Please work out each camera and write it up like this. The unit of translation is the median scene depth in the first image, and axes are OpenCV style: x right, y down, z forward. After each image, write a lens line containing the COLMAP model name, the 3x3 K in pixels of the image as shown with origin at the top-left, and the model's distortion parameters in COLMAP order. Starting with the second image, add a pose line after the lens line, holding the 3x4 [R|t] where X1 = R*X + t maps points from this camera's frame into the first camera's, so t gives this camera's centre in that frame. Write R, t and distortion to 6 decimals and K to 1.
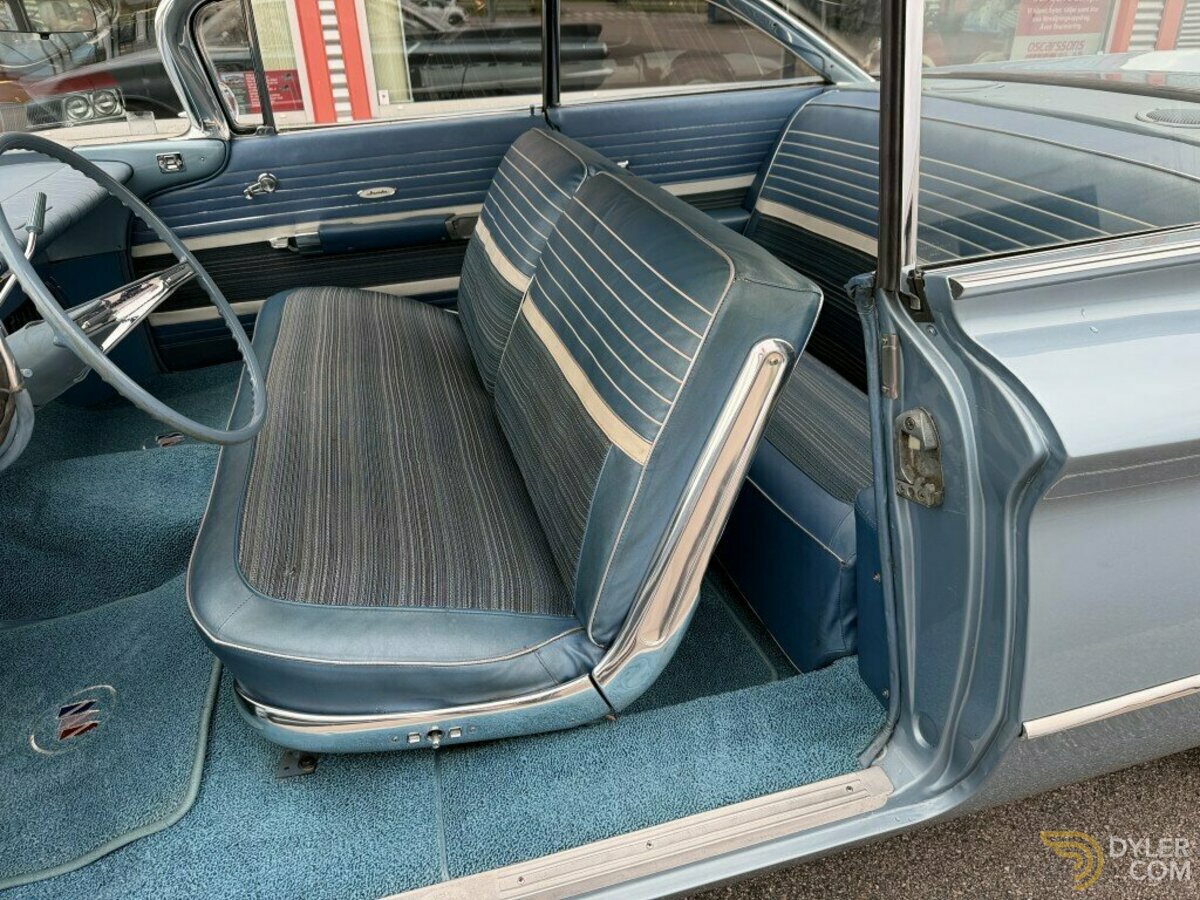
lens RADIAL K [[855.3, 0, 611.9], [0, 855.3, 453.5], [0, 0, 1]] dist [0.021808, -0.035575]
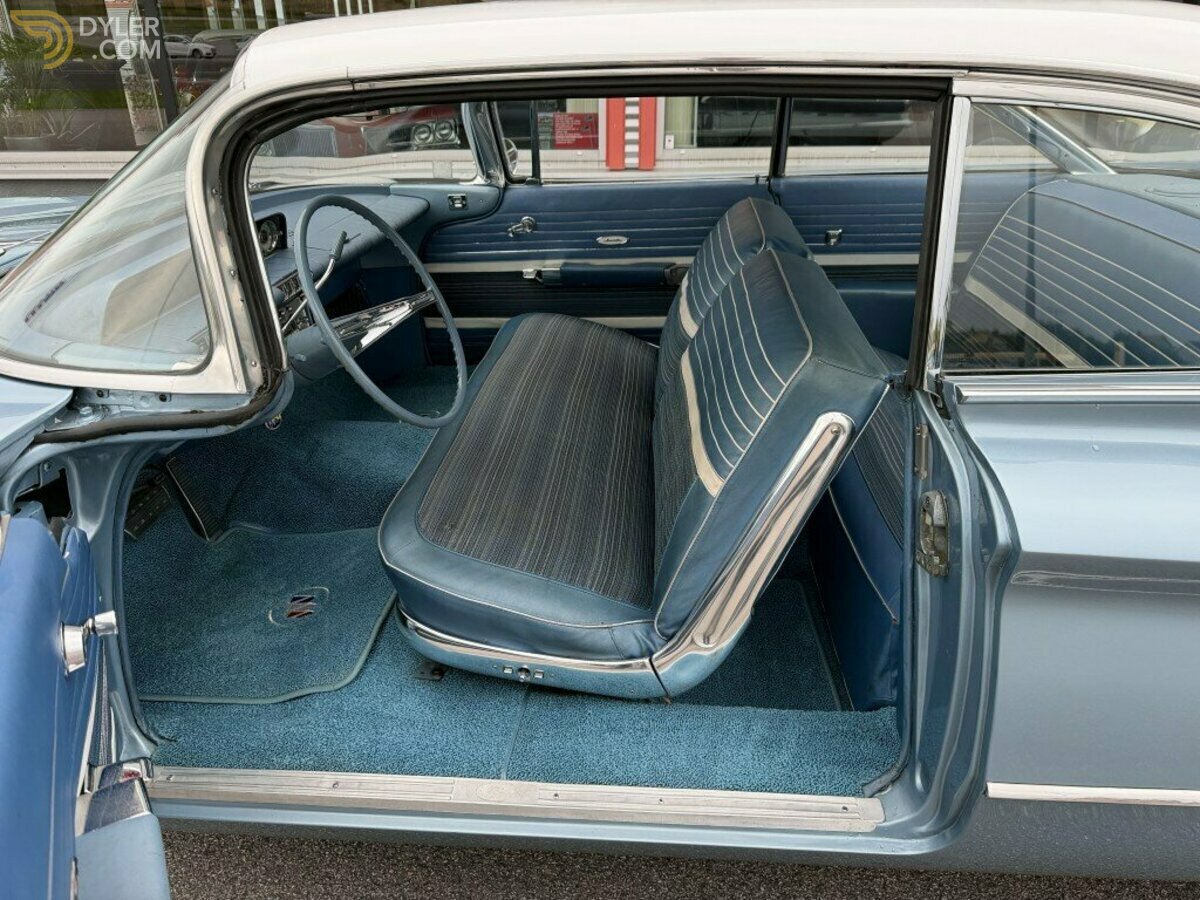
lens RADIAL K [[855.3, 0, 597.2], [0, 855.3, 451.9], [0, 0, 1]] dist [0.021808, -0.035575]
pose [[0.938569, 0.164660, -0.303275, 0.208744], [-0.176033, 0.984330, -0.010350, -0.005347], [0.296818, 0.063101, 0.952847, -0.197184]]
